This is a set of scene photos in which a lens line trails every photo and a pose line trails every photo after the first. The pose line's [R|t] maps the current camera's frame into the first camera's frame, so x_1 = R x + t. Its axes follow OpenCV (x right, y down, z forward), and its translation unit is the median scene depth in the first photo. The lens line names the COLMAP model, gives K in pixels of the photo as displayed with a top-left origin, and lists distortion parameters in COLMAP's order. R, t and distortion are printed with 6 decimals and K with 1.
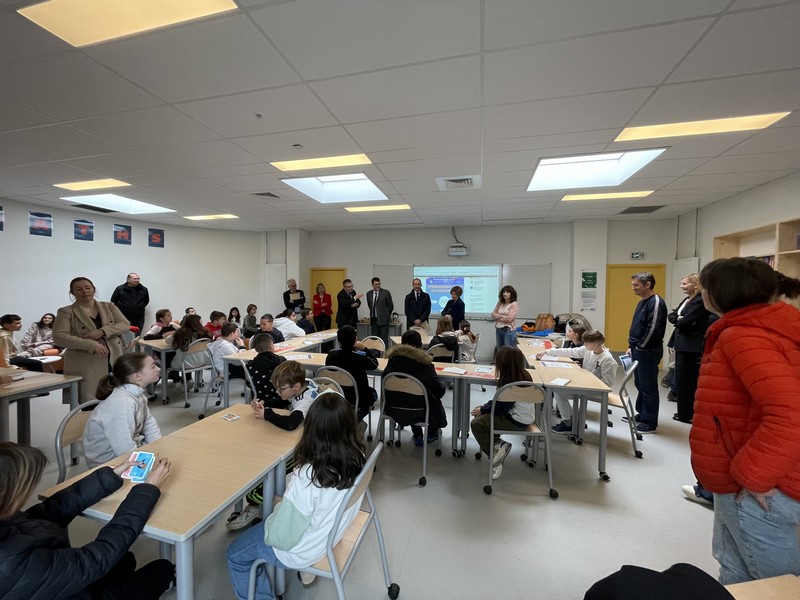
lens RADIAL K [[326.1, 0, 393.6], [0, 326.1, 304.2], [0, 0, 1]] dist [0.011347, 0.000148]
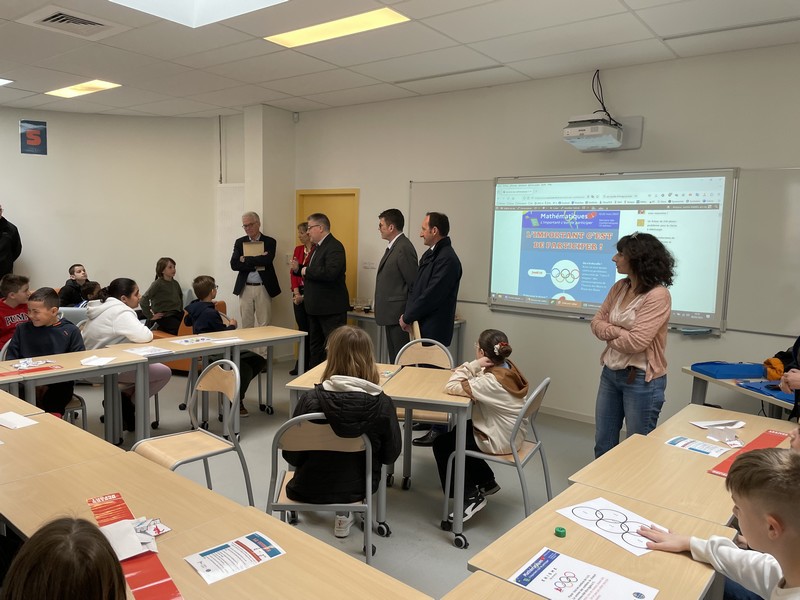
lens RADIAL K [[599.9, 0, 396.3], [0, 599.9, 303.2], [0, 0, 1]] dist [0.054094, -0.056871]
pose [[0.922006, 0.060887, -0.382359, 0.259693], [-0.035242, 0.996656, 0.073725, -0.019568], [0.385569, -0.054500, 0.921068, 0.280435]]
